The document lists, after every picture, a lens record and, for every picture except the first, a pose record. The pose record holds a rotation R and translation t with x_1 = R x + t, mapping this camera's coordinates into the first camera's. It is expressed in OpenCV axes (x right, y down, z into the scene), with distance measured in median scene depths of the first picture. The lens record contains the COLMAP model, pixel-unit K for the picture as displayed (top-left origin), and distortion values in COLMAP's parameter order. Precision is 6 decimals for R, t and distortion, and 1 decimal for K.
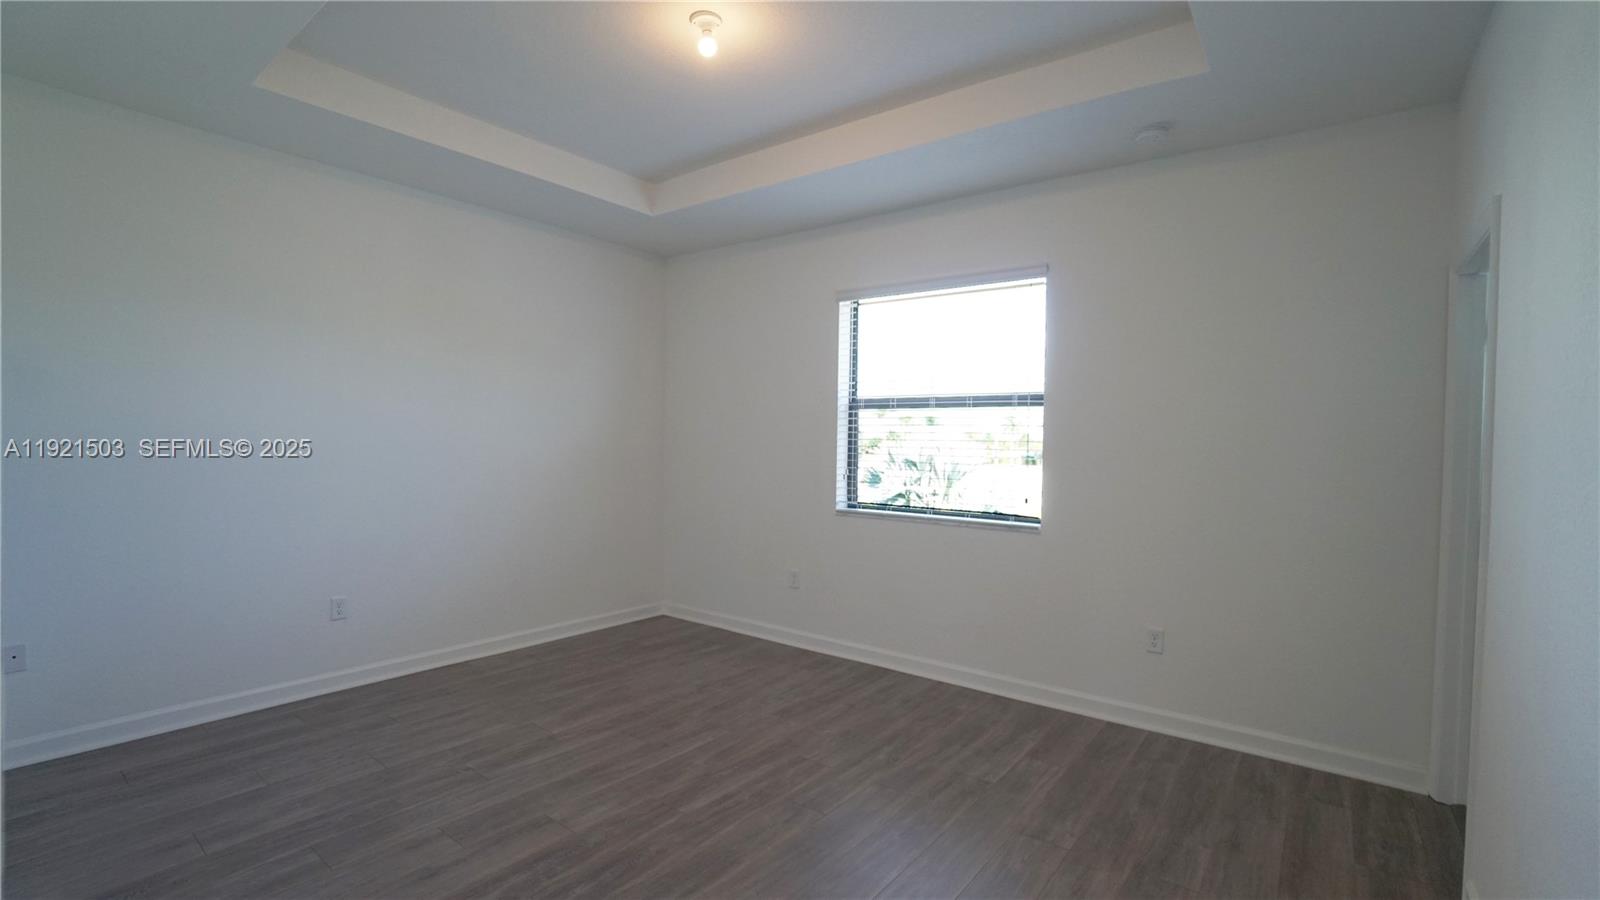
lens RADIAL K [[716.9, 0, 790.5], [0, 716.9, 458.2], [0, 0, 1]] dist [-0.010665, 0.000433]
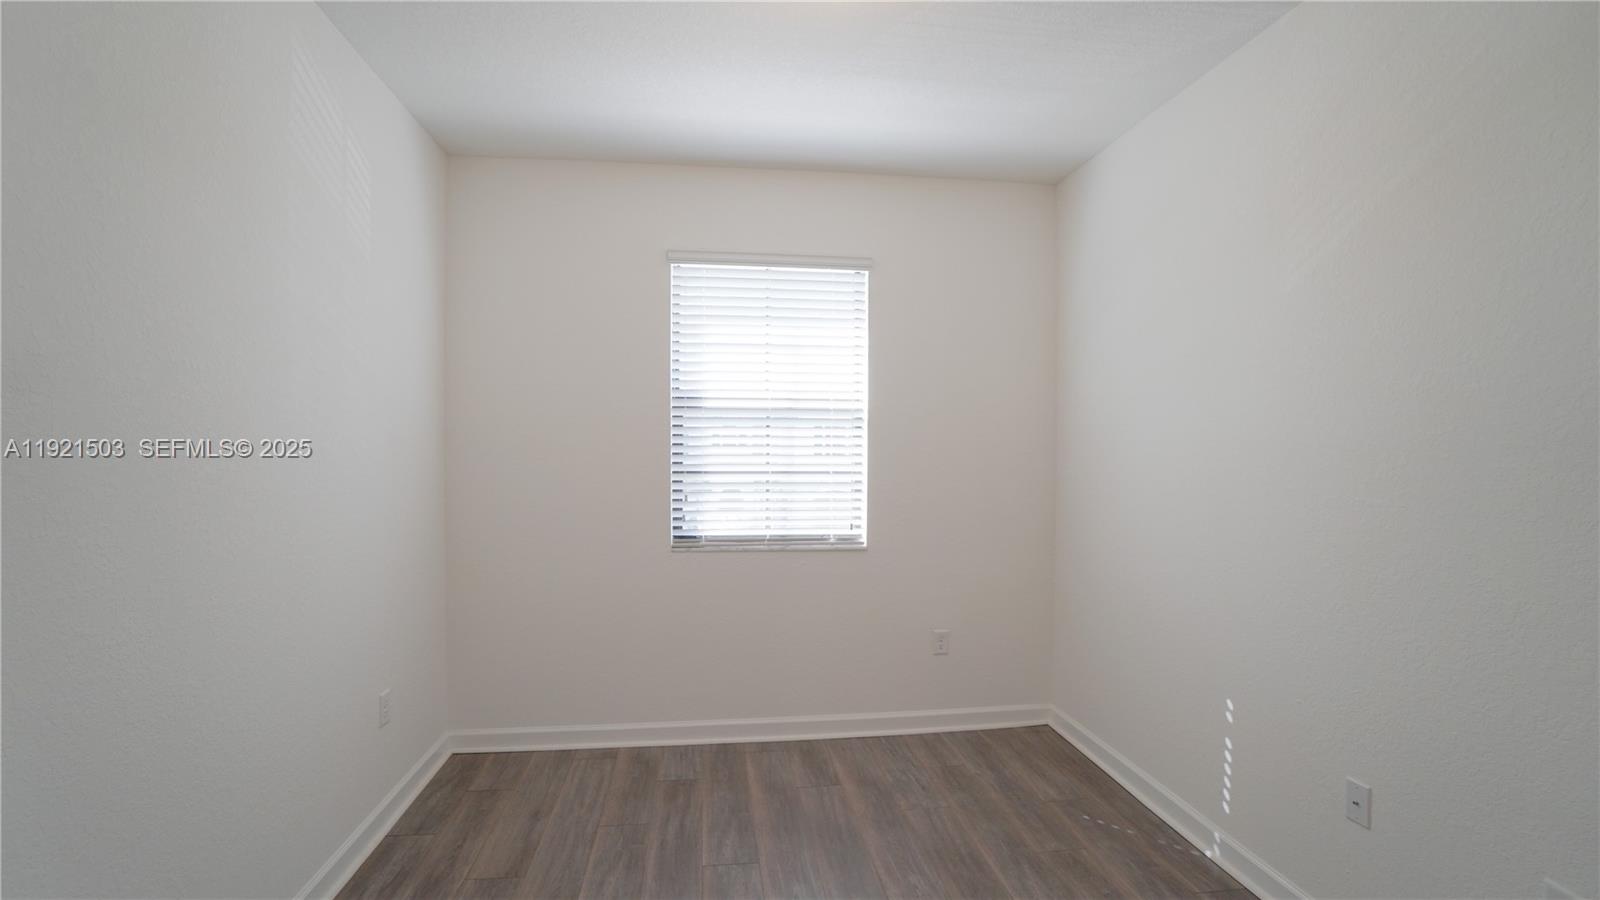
lens RADIAL K [[716.9, 0, 790.5], [0, 716.9, 458.2], [0, 0, 1]] dist [-0.010665, 0.000433]
pose [[0.707681, -0.004908, 0.706515, -0.398142], [0.028565, 0.999357, -0.021670, -0.002159], [-0.705955, 0.035517, 0.707366, 0.396316]]
